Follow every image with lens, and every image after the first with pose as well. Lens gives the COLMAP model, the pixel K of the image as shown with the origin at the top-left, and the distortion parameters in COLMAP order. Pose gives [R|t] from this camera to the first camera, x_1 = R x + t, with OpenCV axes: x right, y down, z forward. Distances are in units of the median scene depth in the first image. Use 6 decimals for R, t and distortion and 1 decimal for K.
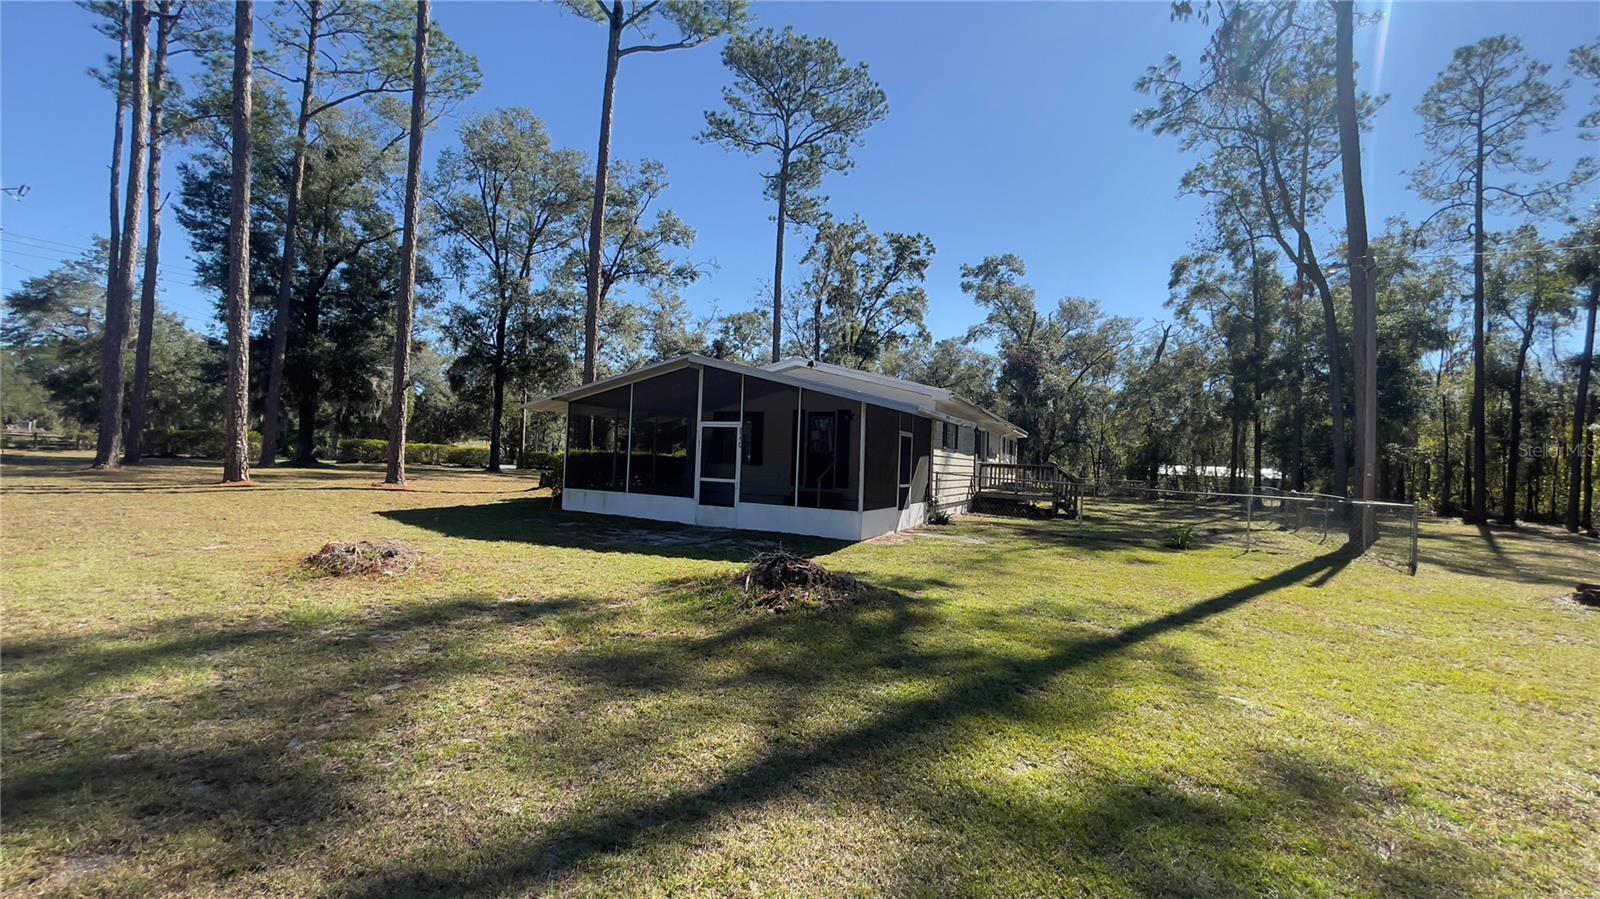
lens RADIAL K [[650.5, 0, 803.5], [0, 650.5, 452.5], [0, 0, 1]] dist [-0.011187, 0.002593]
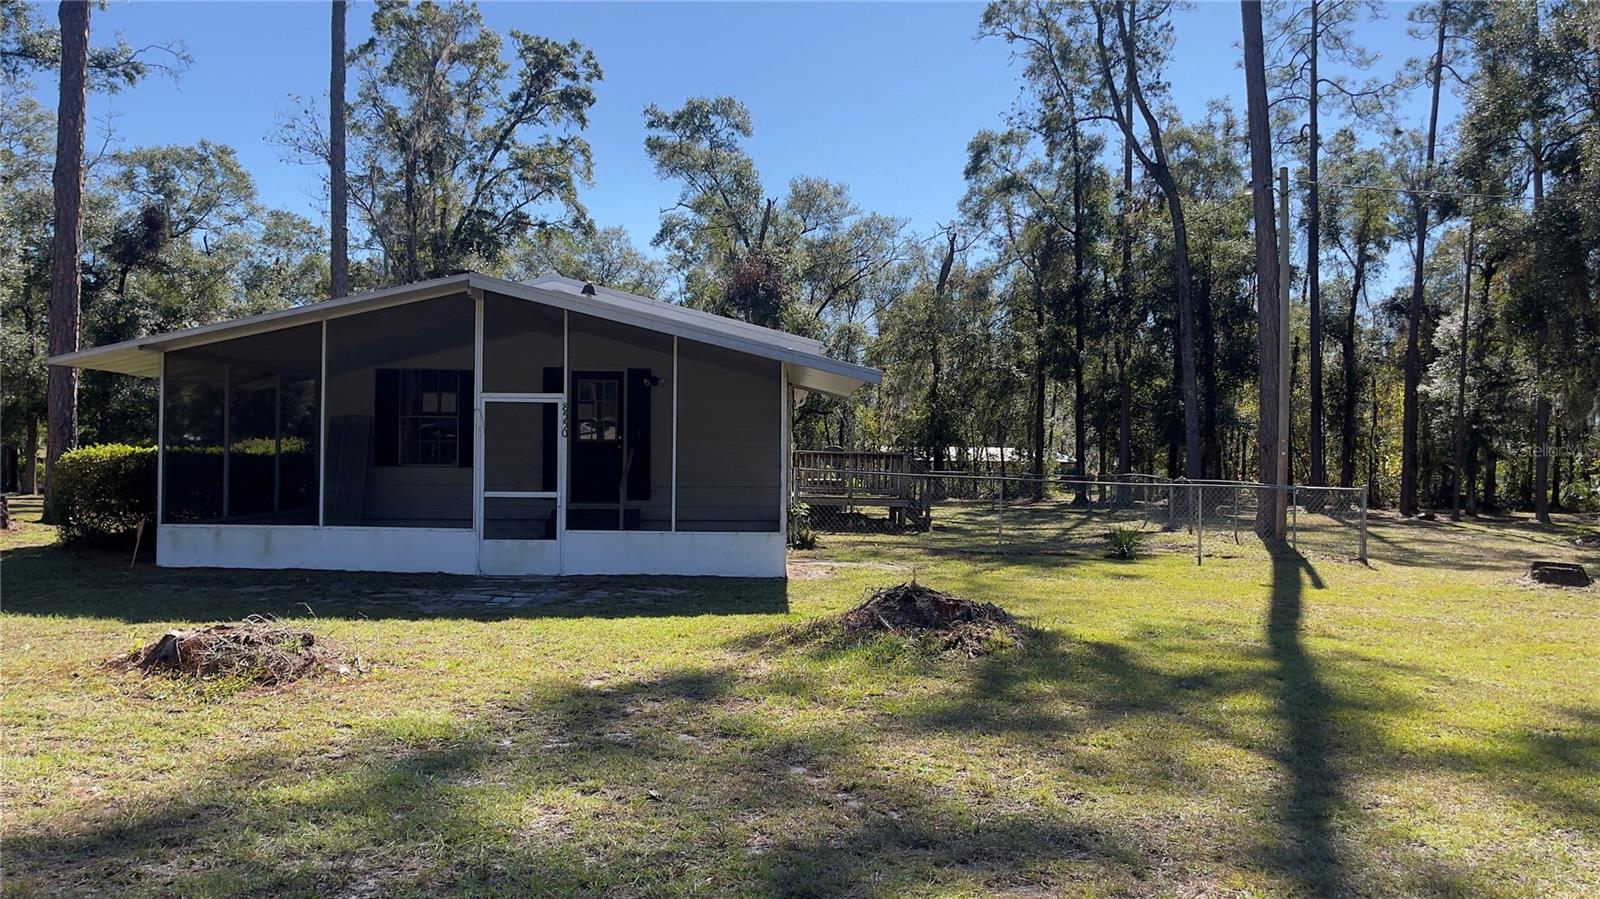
lens RADIAL K [[1212.9, 0, 825.7], [0, 1212.9, 446.5], [0, 0, 1]] dist [0.026447, -0.022797]
pose [[0.888130, -0.024104, 0.458959, -0.143204], [0.018440, 0.999689, 0.016818, -0.004880], [-0.459222, -0.006473, 0.888298, -0.031832]]
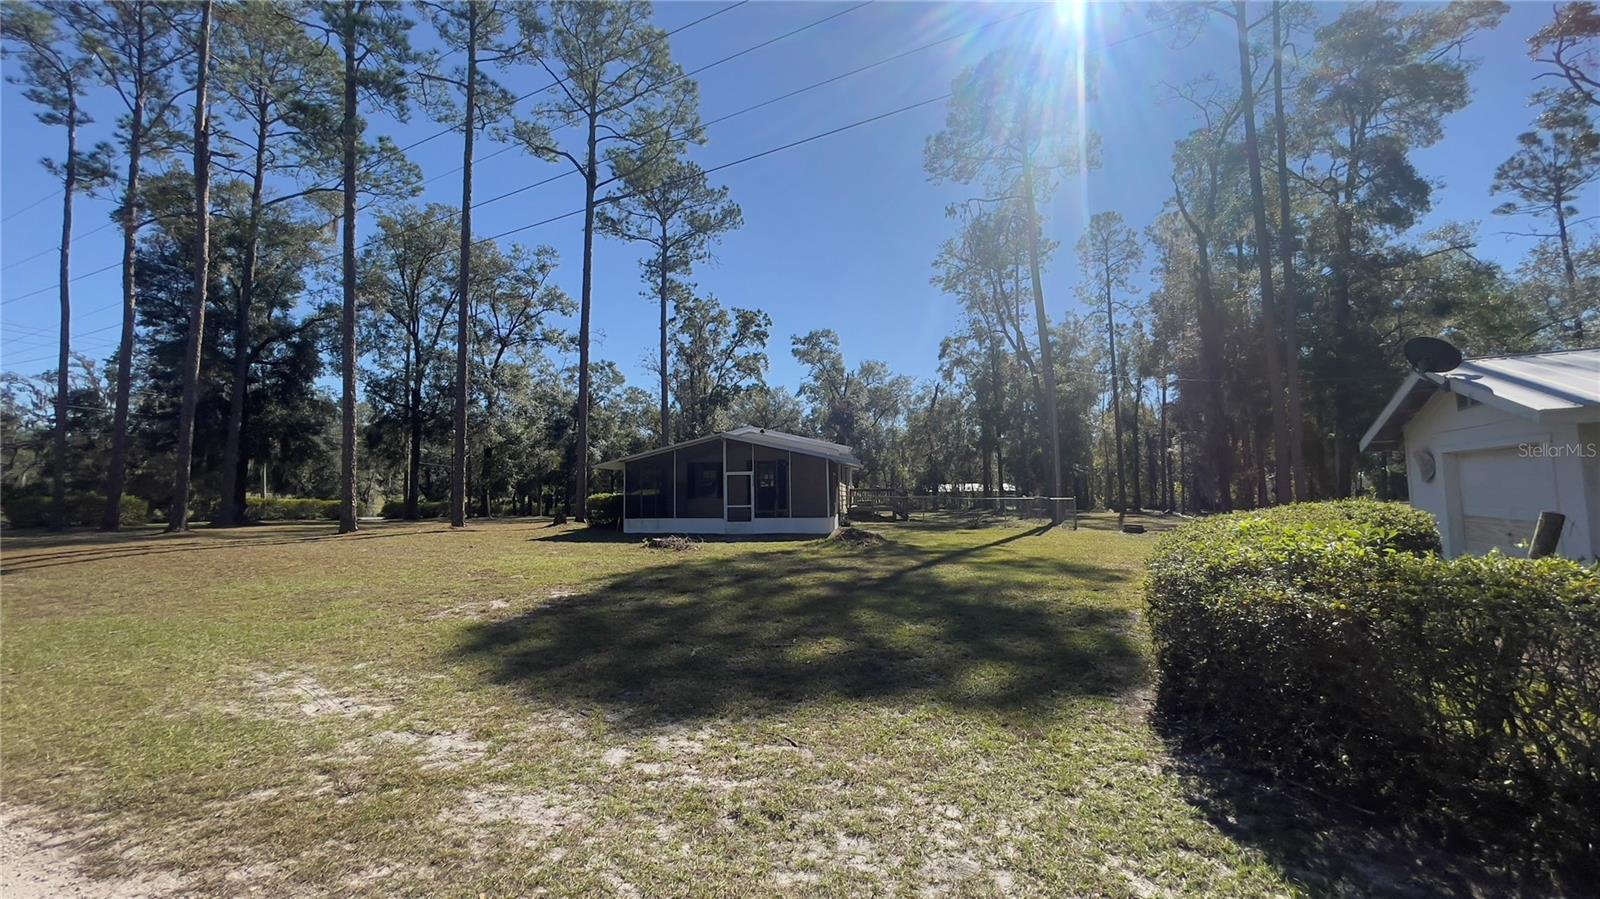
lens RADIAL K [[650.5, 0, 802.4], [0, 650.5, 451.4], [0, 0, 1]] dist [-0.011187, 0.002593]
pose [[0.946054, -0.032221, 0.322402, -0.191479], [0.048562, 0.997904, -0.042767, -0.007396], [-0.320348, 0.056116, 0.945636, -0.244147]]
